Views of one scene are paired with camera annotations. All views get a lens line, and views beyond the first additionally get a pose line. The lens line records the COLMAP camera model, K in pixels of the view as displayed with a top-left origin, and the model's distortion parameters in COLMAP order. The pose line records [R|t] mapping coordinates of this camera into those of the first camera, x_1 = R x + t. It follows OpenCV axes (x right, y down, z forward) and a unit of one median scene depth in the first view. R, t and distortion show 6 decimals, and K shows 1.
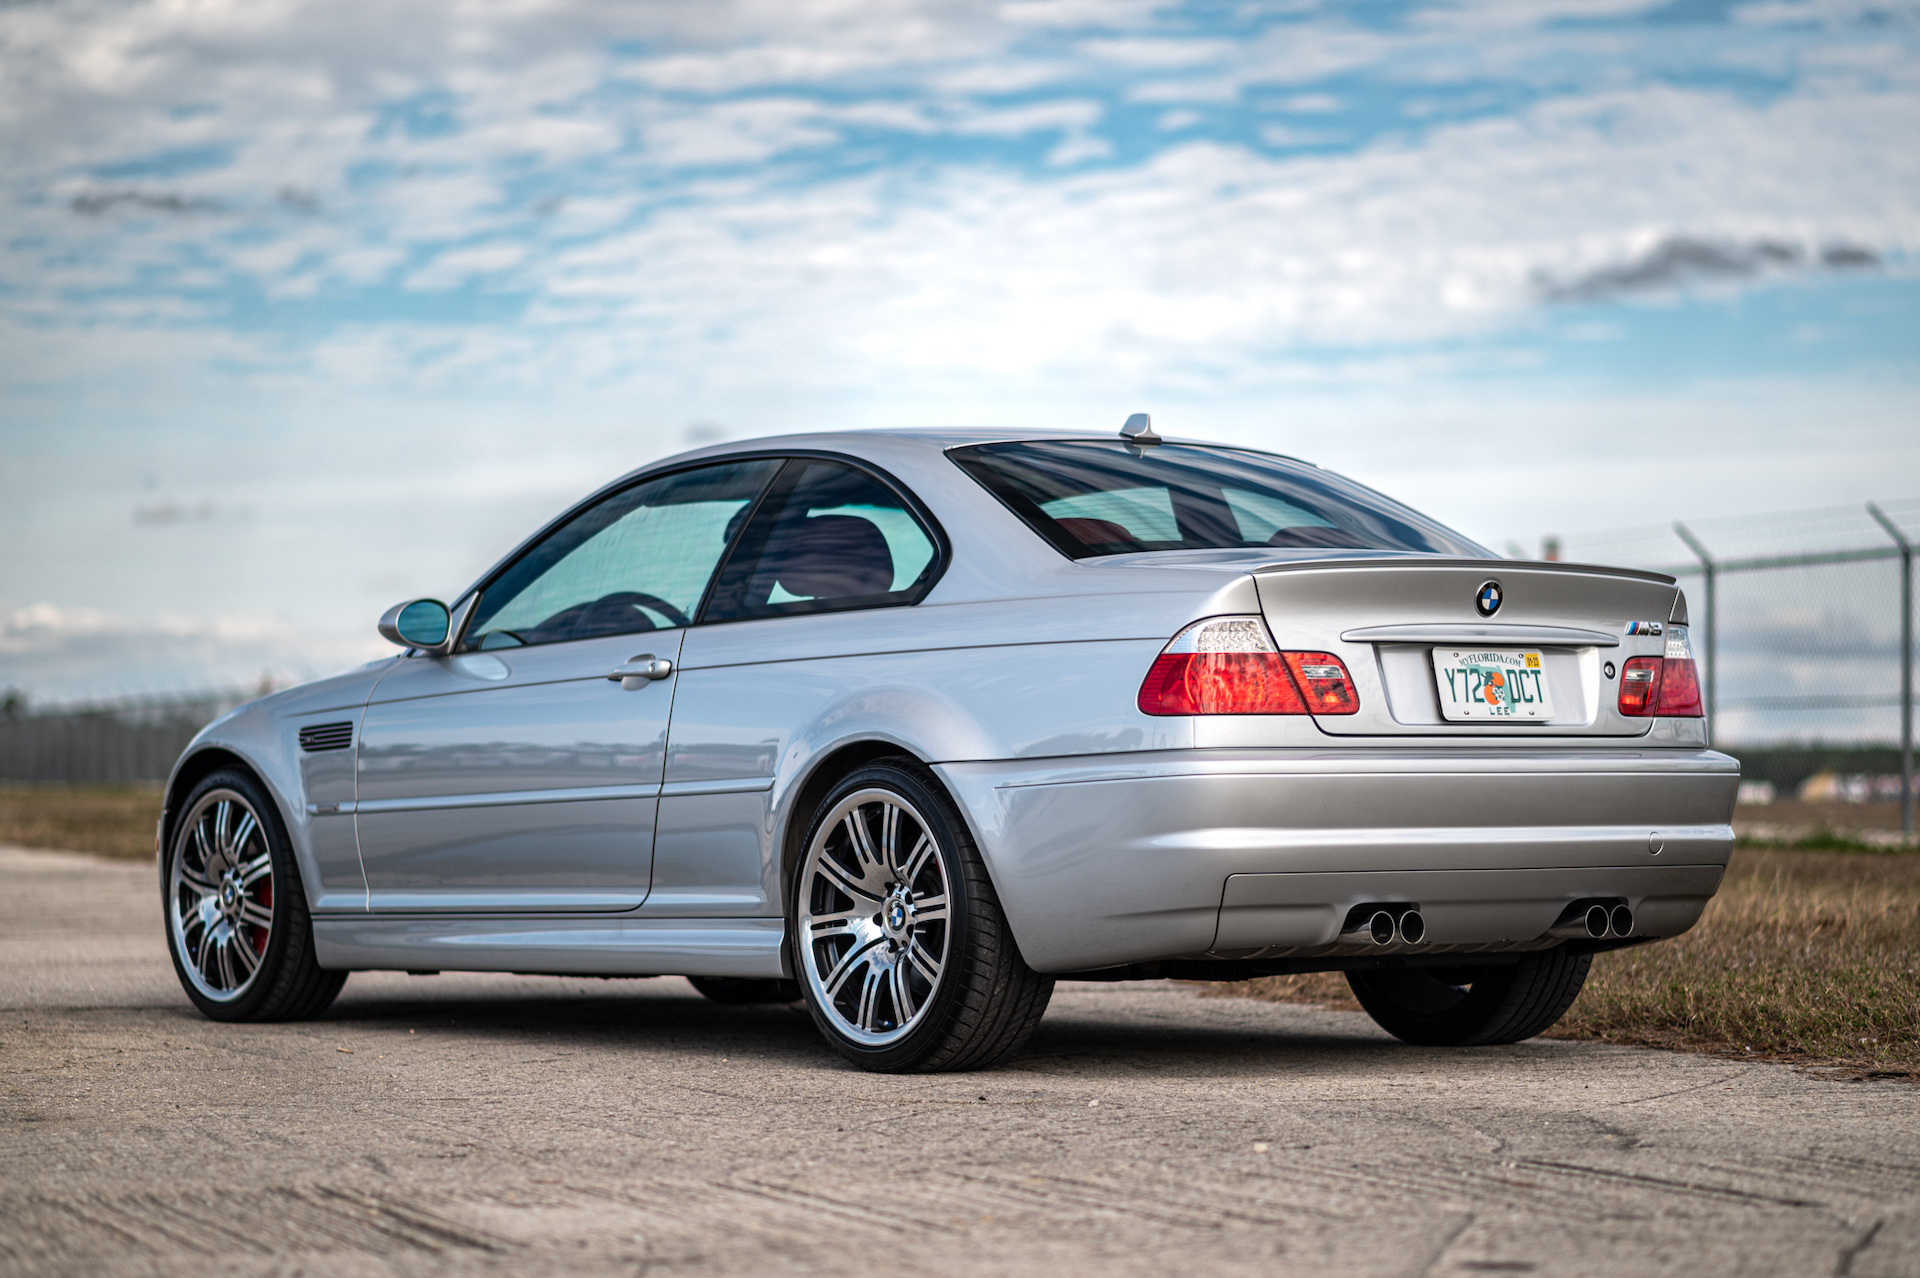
lens RADIAL K [[4988.6, 0, 960.0], [0, 4988.6, 639.0], [0, 0, 1]] dist [-0.015128, -0.252937]
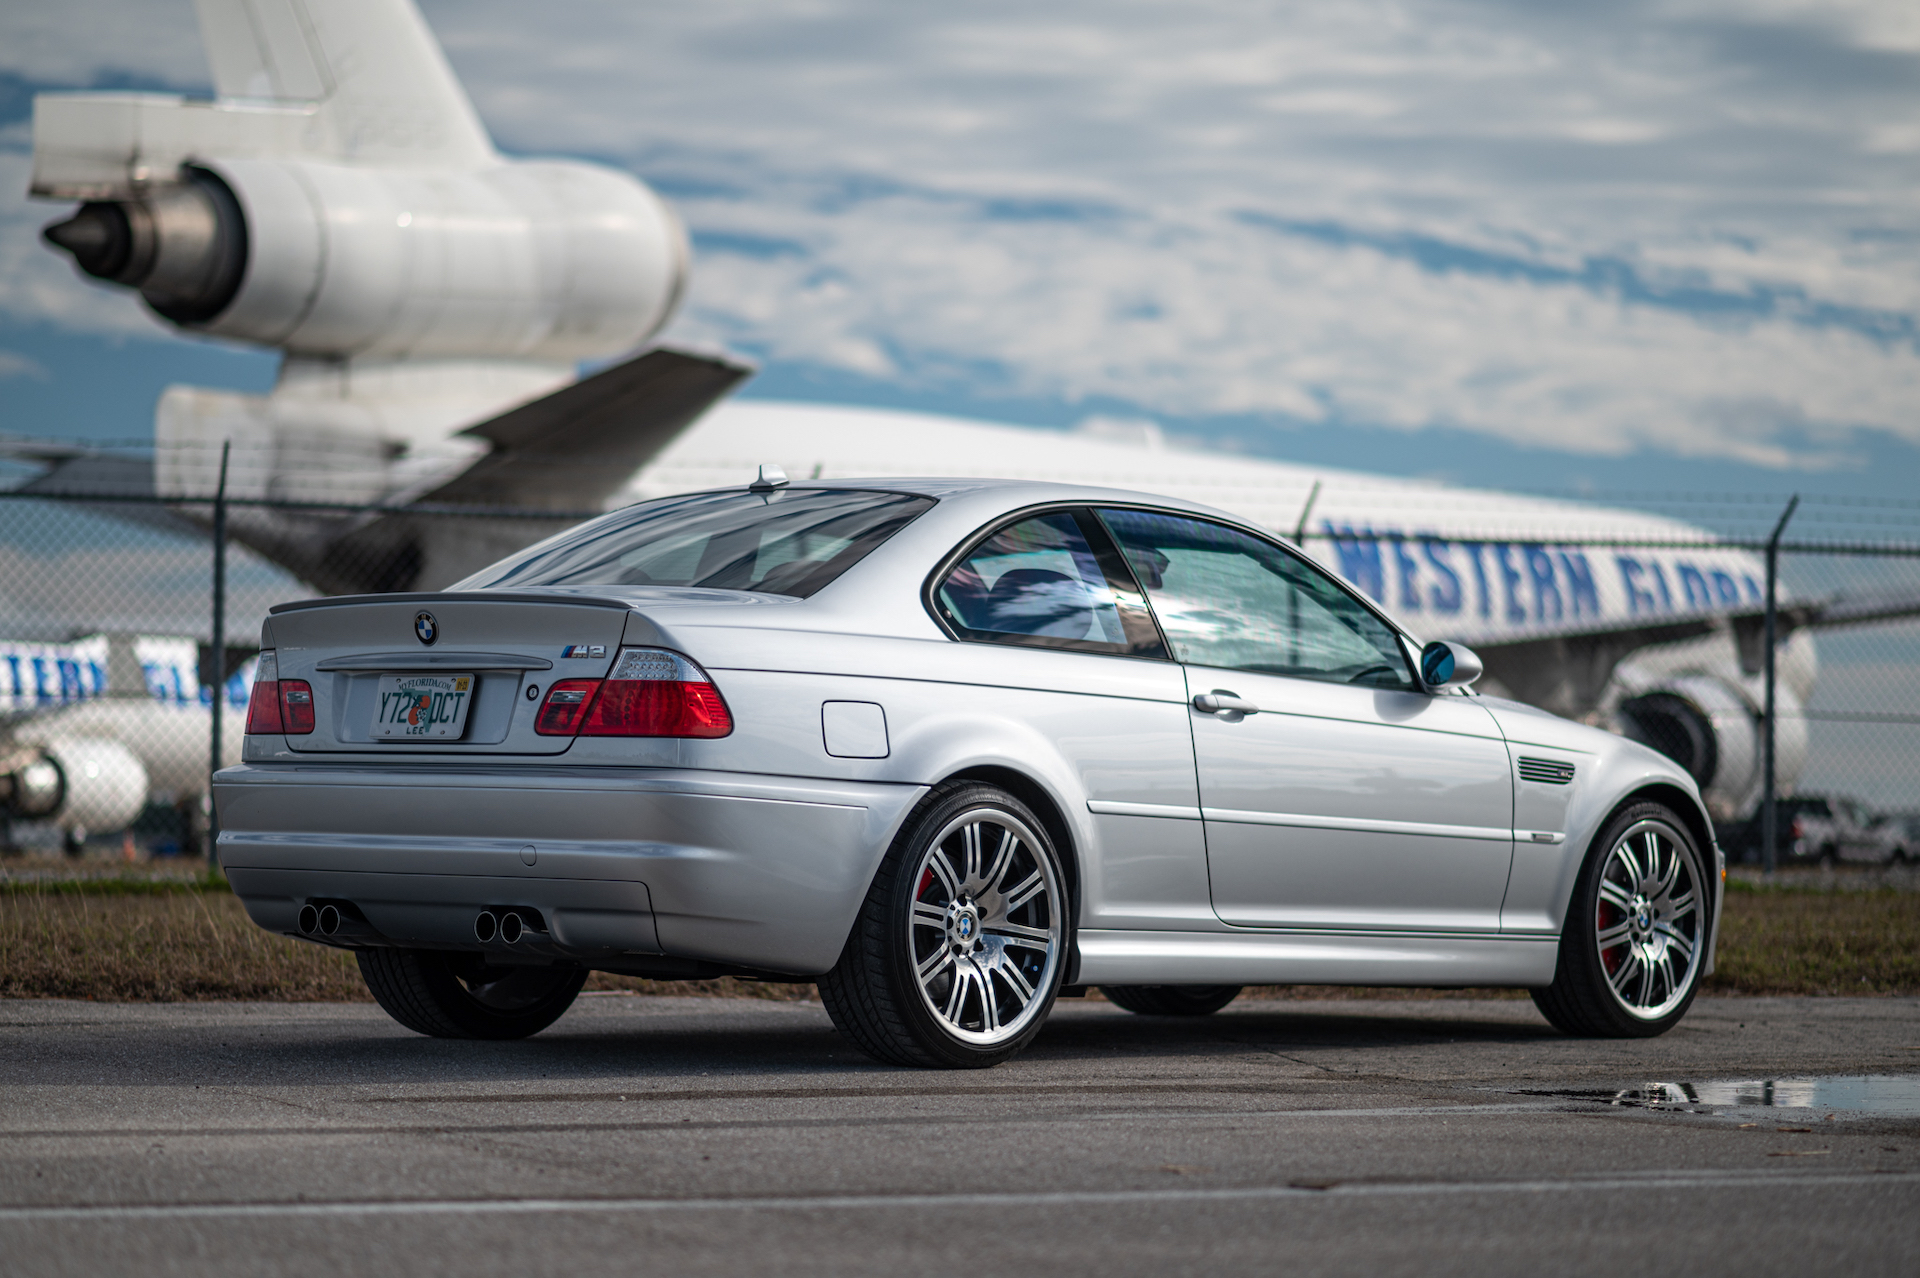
lens RADIAL K [[4988.6, 0, 960.0], [0, 4988.6, 639.0], [0, 0, 1]] dist [-0.015128, -0.252937]
pose [[0.203949, -0.025322, -0.978654, 1.187721], [0.005007, 0.999679, -0.024822, 0.021754], [0.978969, 0.000162, 0.204010, 0.875230]]
